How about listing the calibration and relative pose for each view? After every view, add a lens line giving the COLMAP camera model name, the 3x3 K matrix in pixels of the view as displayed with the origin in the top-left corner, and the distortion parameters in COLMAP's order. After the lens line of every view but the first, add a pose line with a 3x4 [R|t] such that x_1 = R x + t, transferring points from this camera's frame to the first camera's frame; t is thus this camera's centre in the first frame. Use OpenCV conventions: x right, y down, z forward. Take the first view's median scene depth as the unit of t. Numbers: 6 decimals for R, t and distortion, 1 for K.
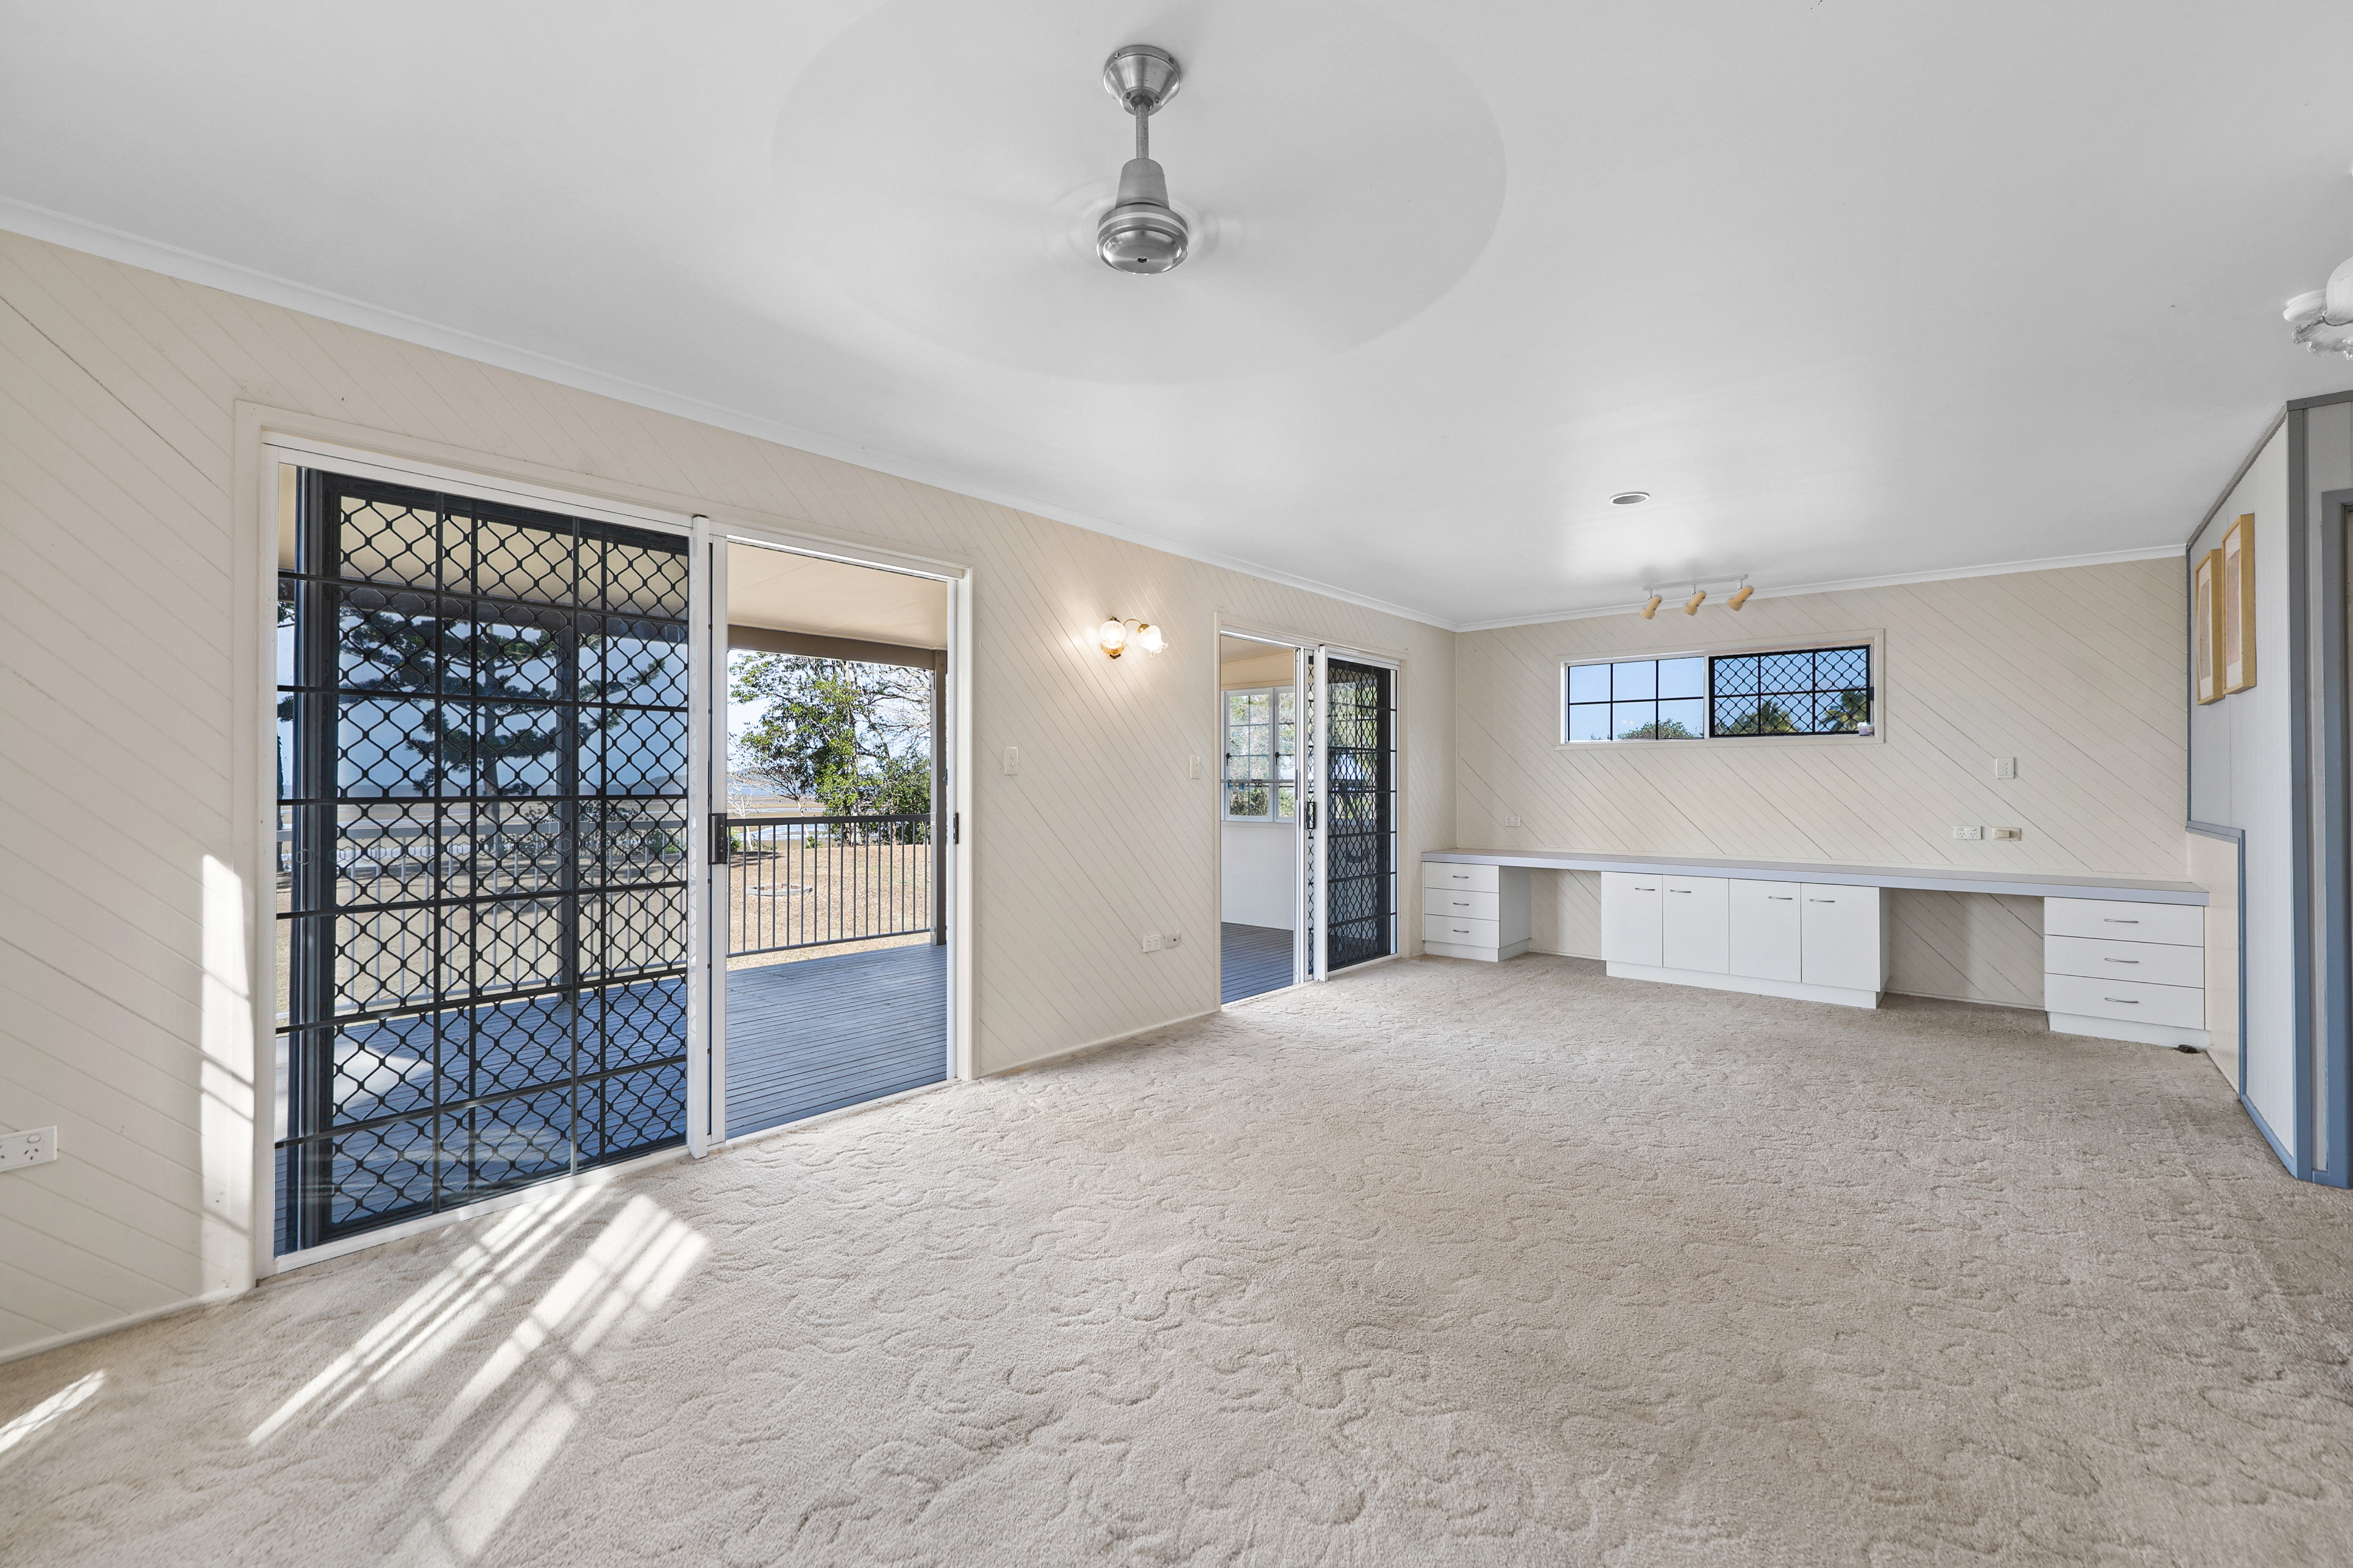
lens RADIAL K [[946.3, 0, 1176.5], [0, 946.3, 784.0], [0, 0, 1]] dist [-0.000477, 0.000014]
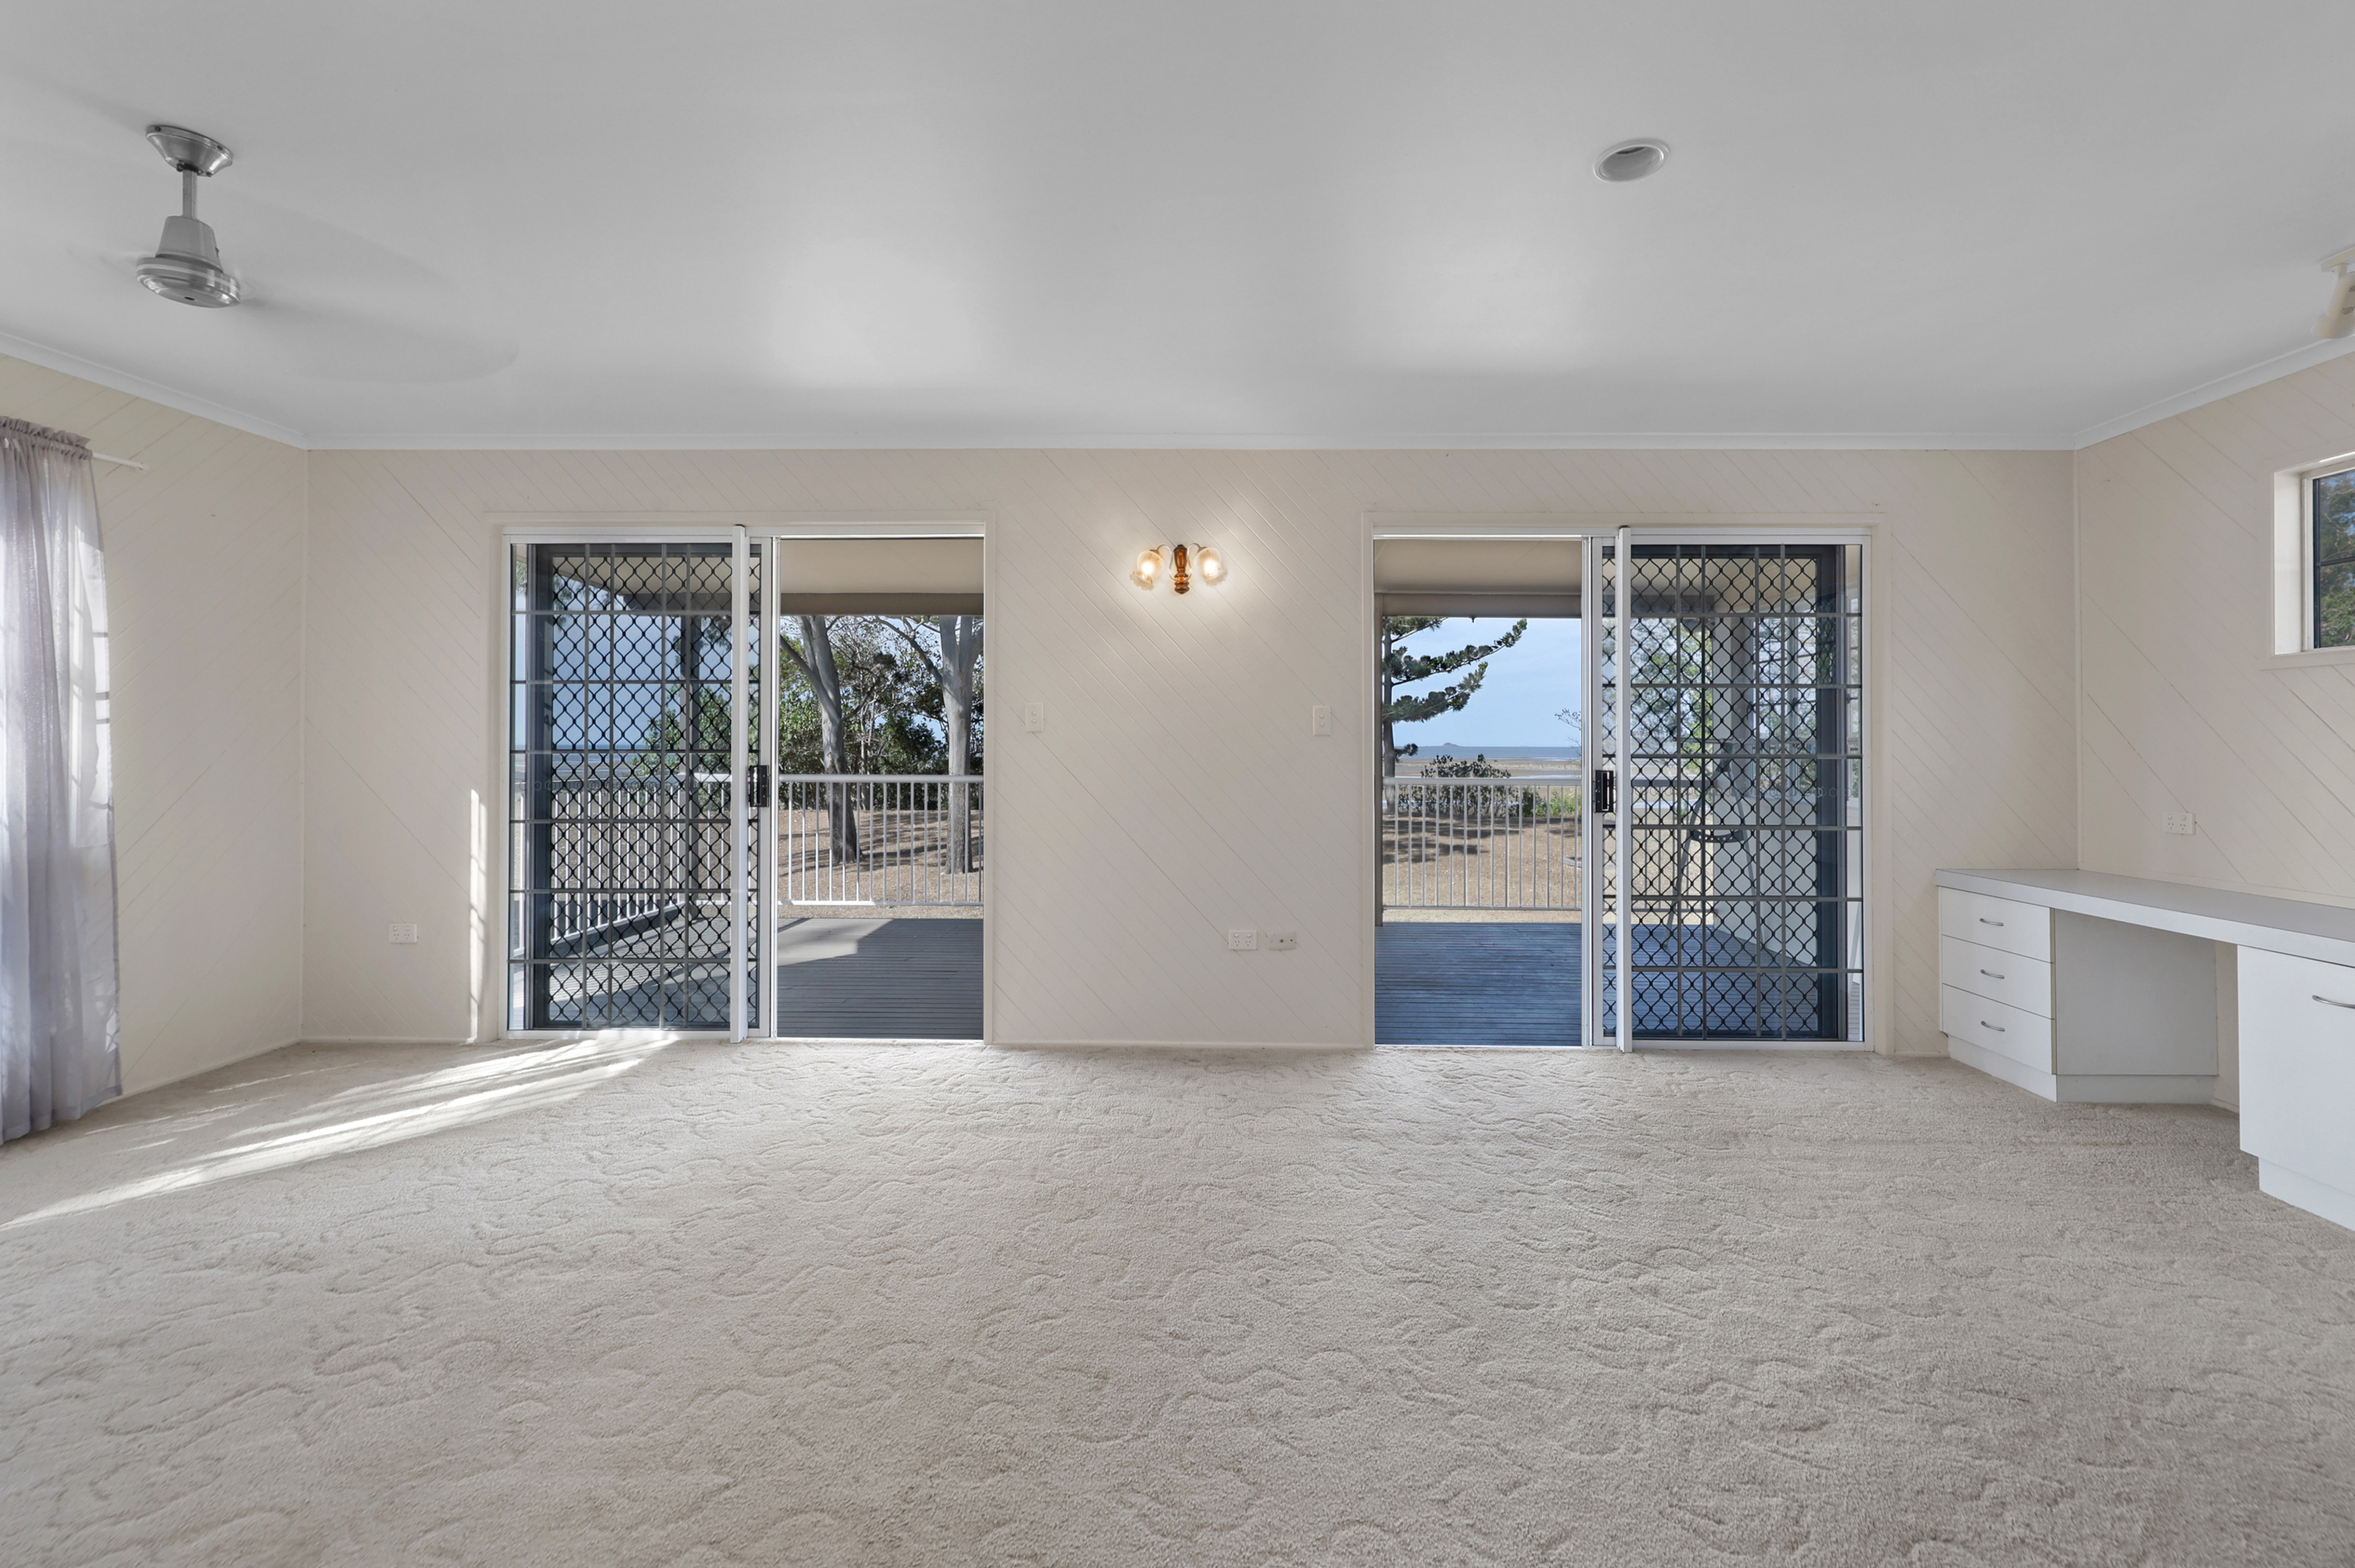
lens RADIAL K [[1037.9, 0, 1178.8], [0, 1037.9, 736.8], [0, 0, 1]] dist [0.002603, -0.000195]
pose [[0.639973, -0.004208, -0.768386, 0.746176], [-0.002968, 0.999964, -0.007948, 0.003395], [0.768391, 0.007367, 0.639938, 0.472584]]
